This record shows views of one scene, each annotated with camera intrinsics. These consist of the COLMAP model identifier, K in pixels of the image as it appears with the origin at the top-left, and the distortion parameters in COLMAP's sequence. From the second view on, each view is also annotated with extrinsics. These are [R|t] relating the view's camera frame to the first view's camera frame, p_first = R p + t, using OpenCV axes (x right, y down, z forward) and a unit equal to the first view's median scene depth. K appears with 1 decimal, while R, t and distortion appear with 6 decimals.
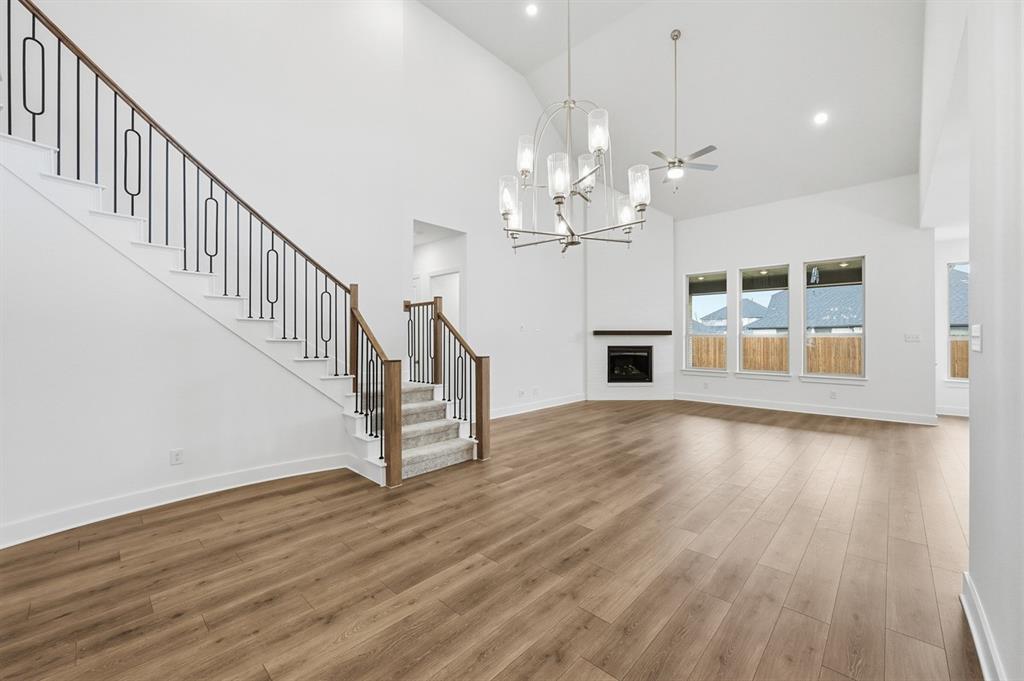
lens RADIAL K [[405.3, 0, 513.1], [0, 405.3, 329.4], [0, 0, 1]] dist [0.000966, 0.000112]
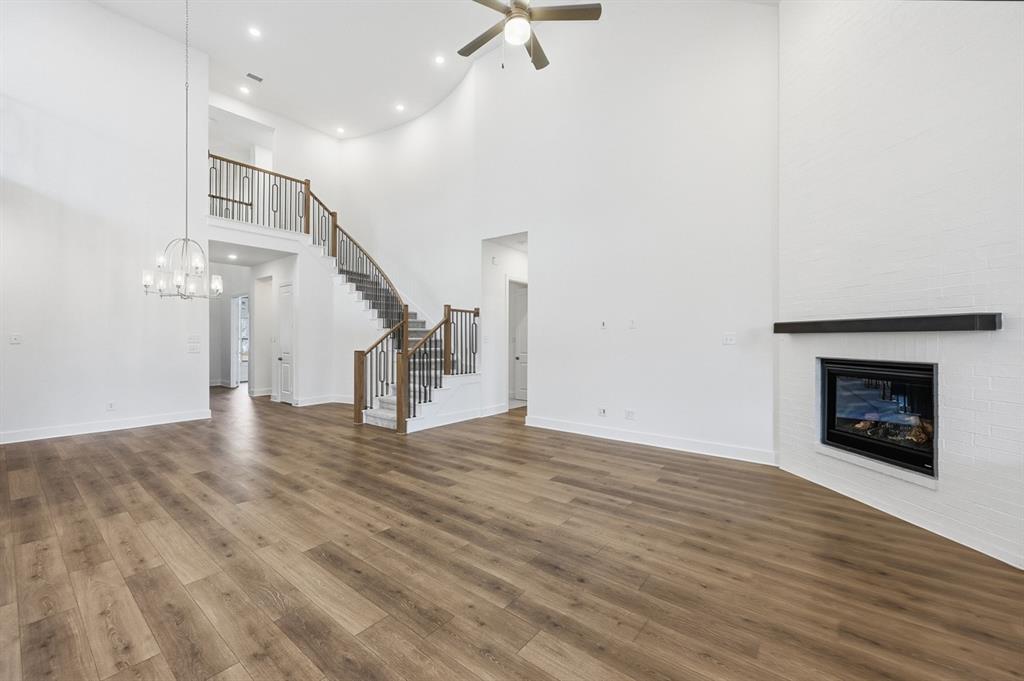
lens RADIAL K [[407.9, 0, 516.3], [0, 407.9, 339.1], [0, 0, 1]] dist [-0.000291, -0.000095]
pose [[0.092031, 0.004542, -0.995746, 0.795787], [0.019359, 0.999792, 0.006349, 0.015300], [0.995568, -0.019861, 0.091924, 0.806671]]
